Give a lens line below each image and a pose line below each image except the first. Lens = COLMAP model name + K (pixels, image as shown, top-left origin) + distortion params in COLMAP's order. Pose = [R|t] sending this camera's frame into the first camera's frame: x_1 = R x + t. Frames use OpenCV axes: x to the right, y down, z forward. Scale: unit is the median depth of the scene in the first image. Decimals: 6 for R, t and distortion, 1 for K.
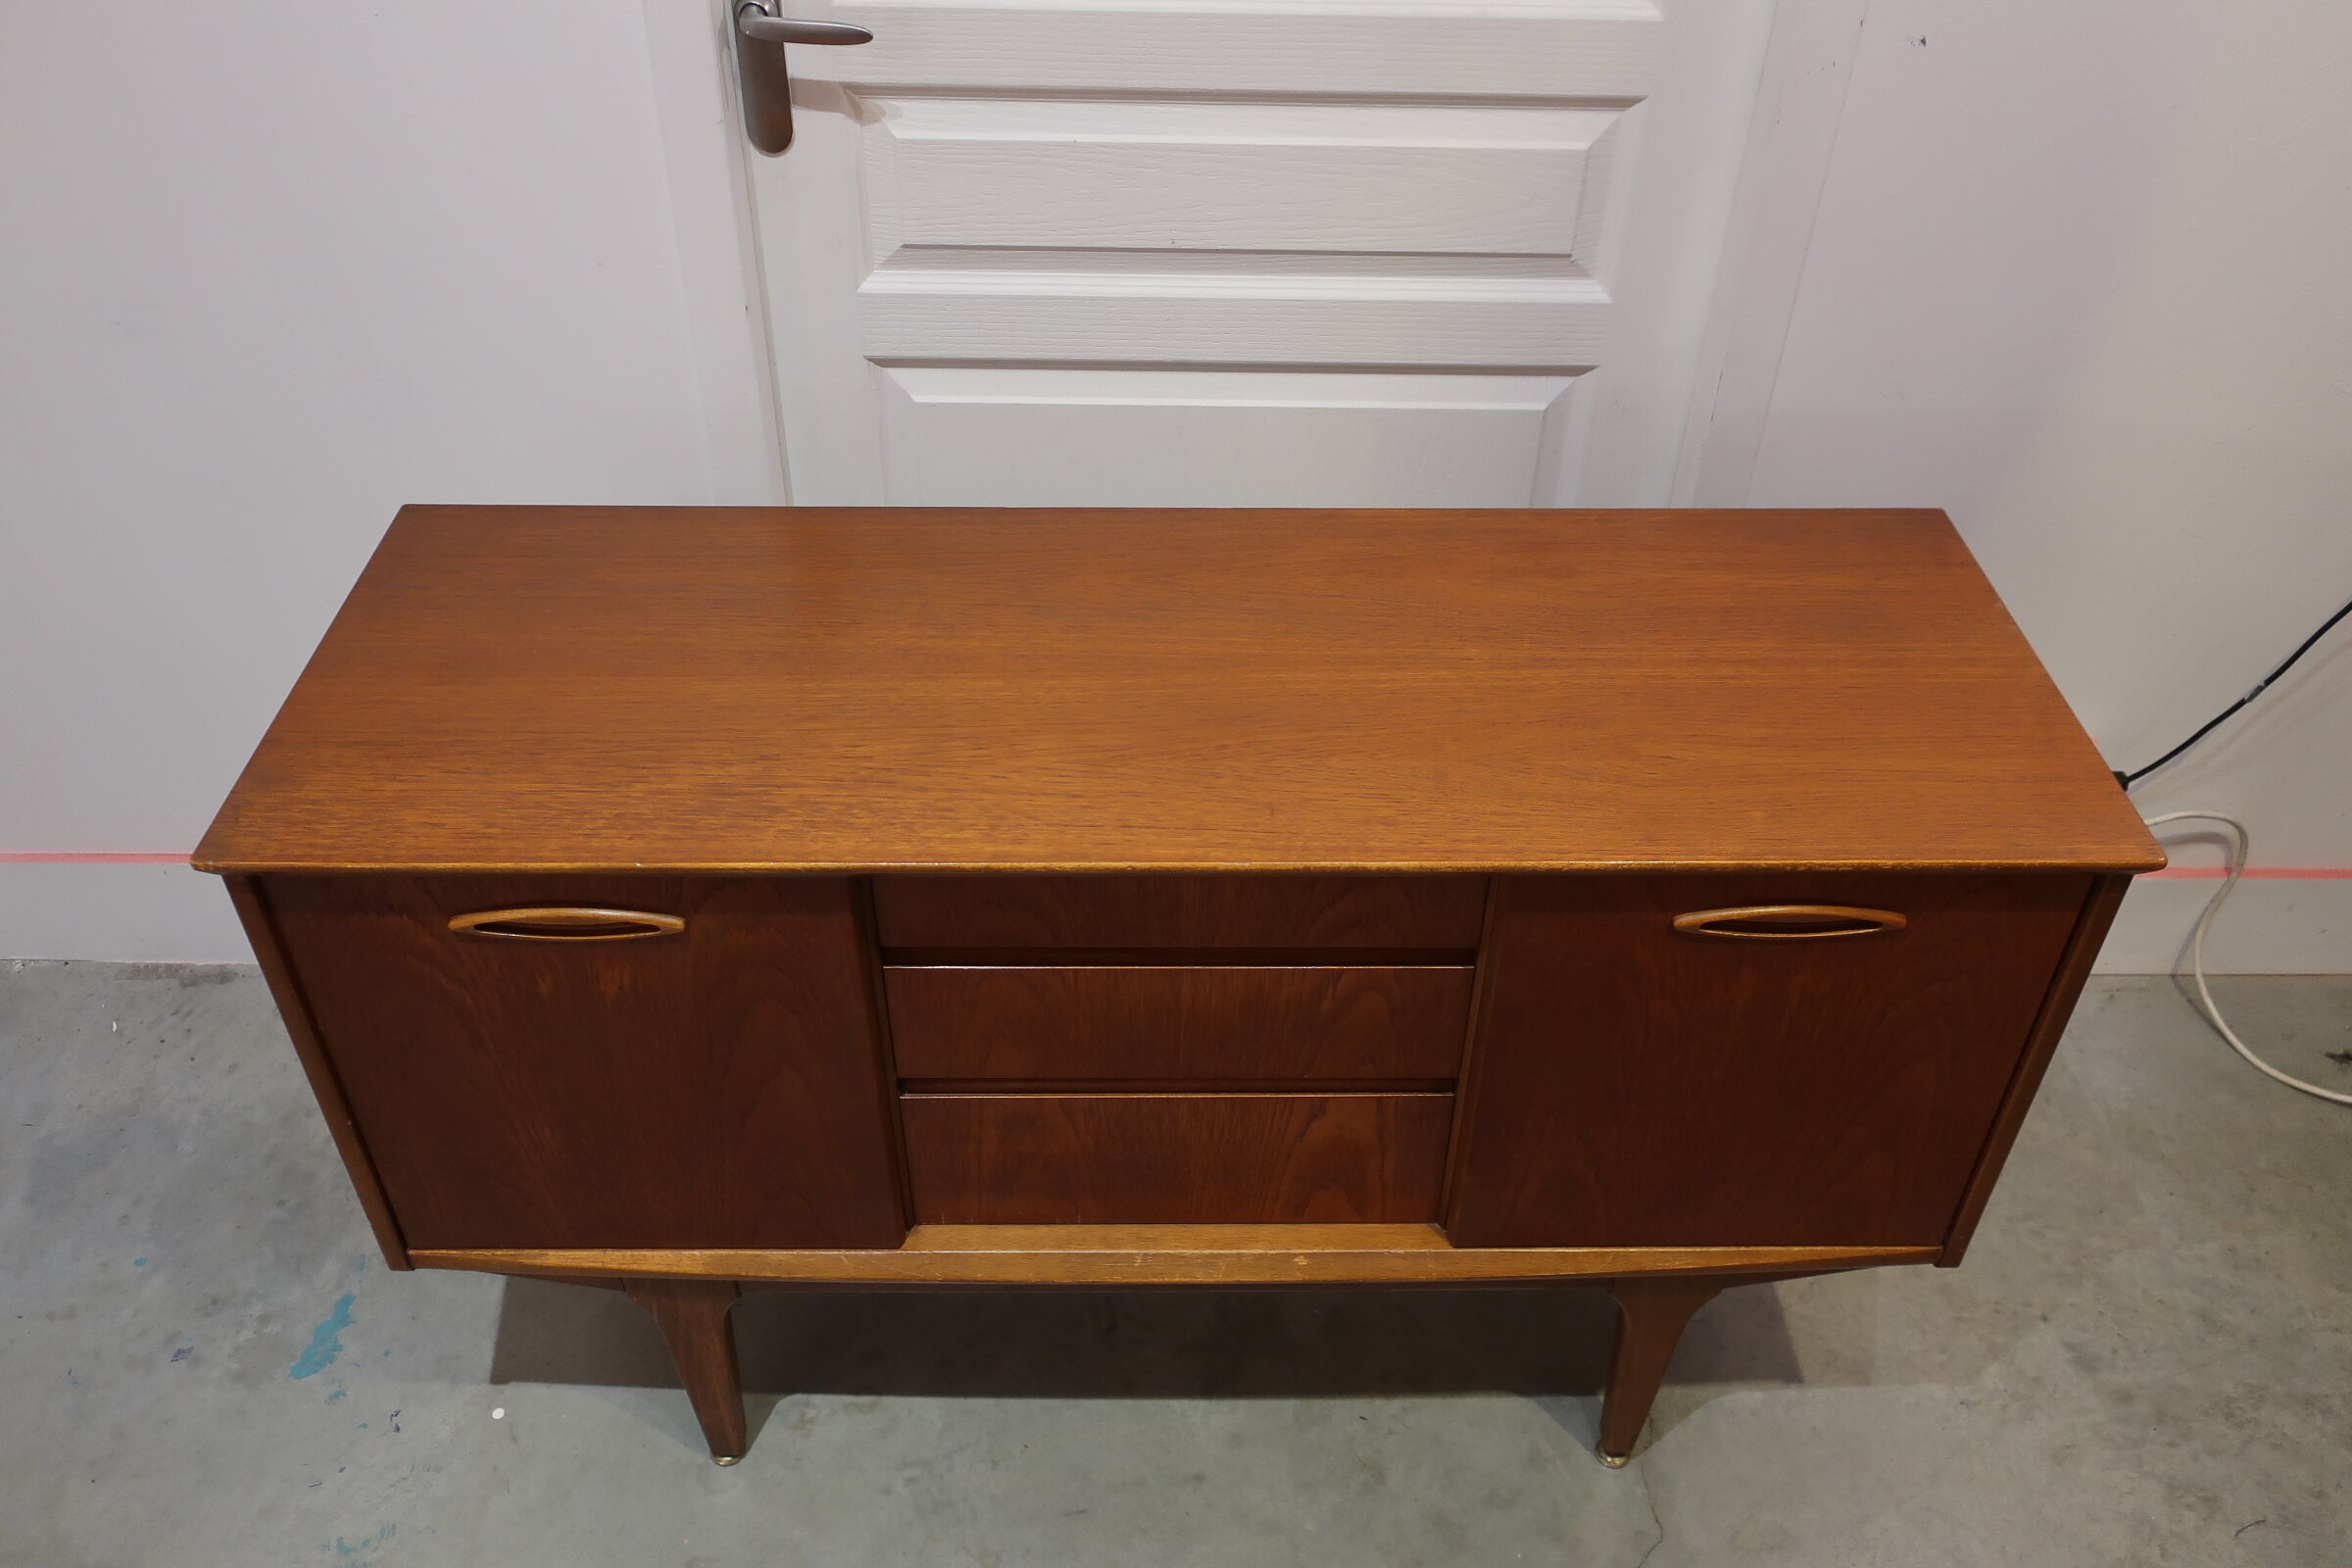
lens RADIAL K [[1838.0, 0, 1158.5], [0, 1838.0, 781.7], [0, 0, 1]] dist [-0.002274, 0.007251]
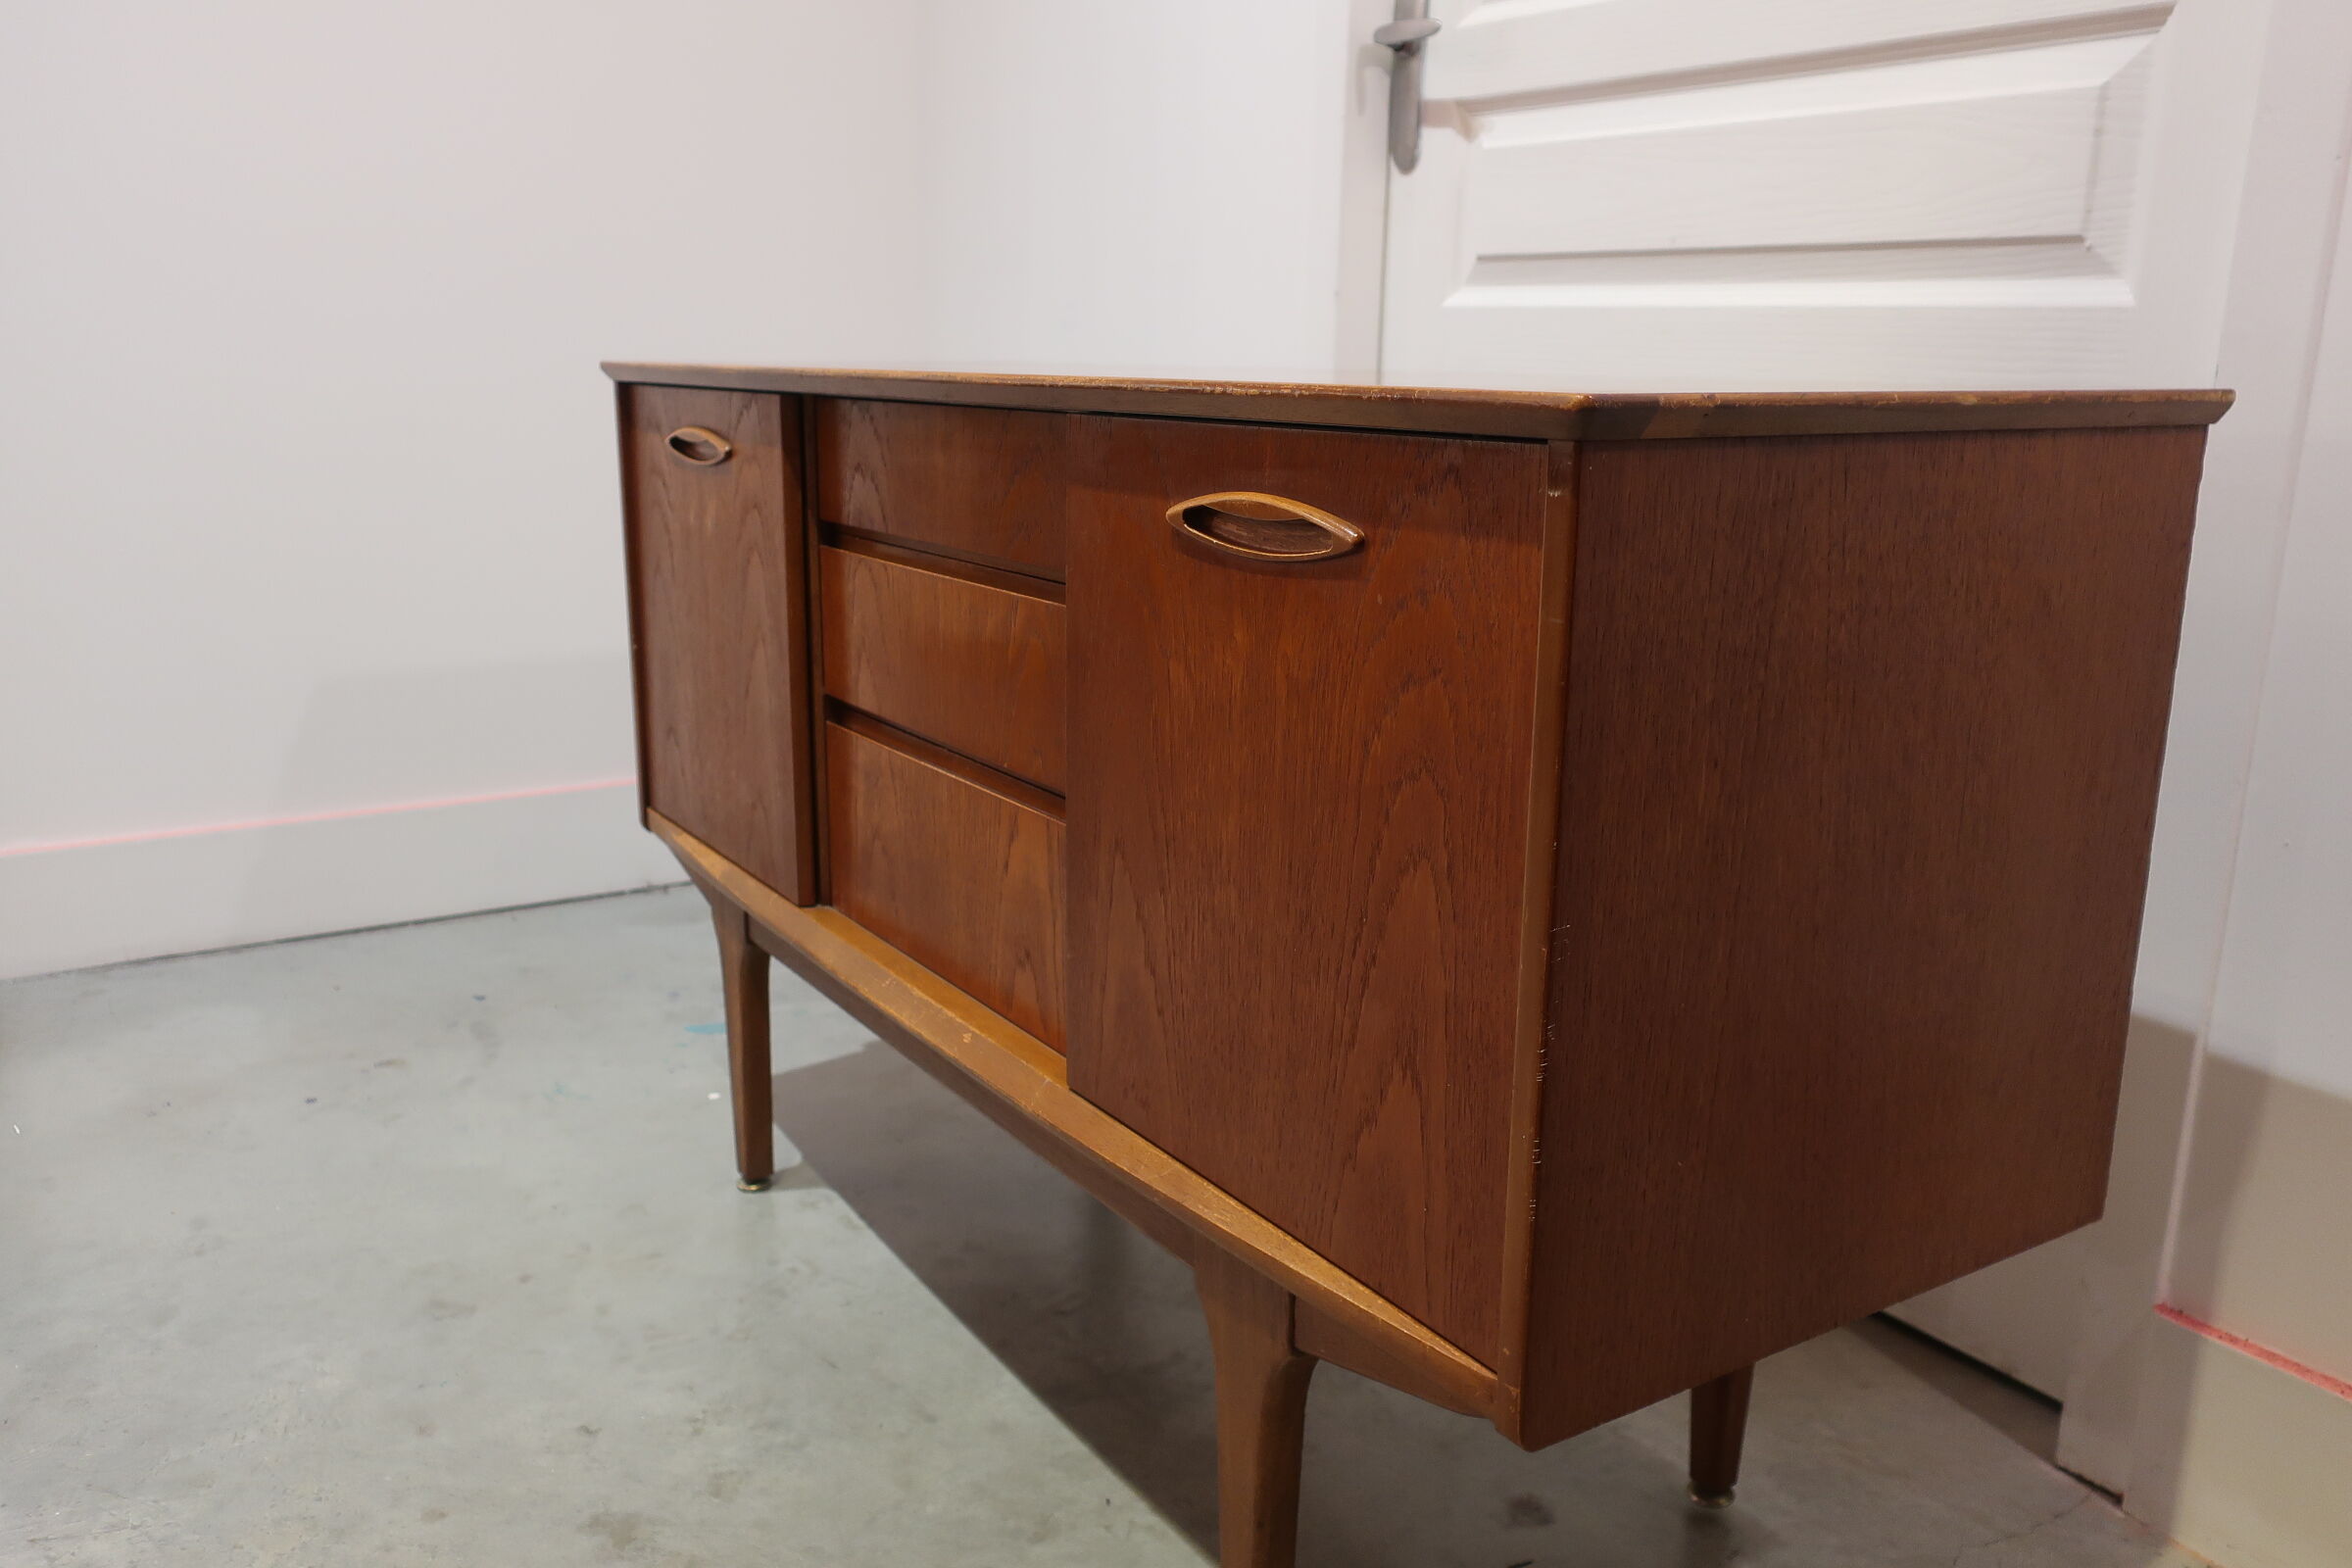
lens RADIAL K [[1838.0, 0, 1178.8], [0, 1838.0, 784.5], [0, 0, 1]] dist [-0.002274, 0.007251]
pose [[0.539261, 0.193151, -0.819689, 0.756916], [-0.537642, 0.828129, -0.158567, 0.236469], [0.648180, 0.526209, 0.550424, 0.520945]]
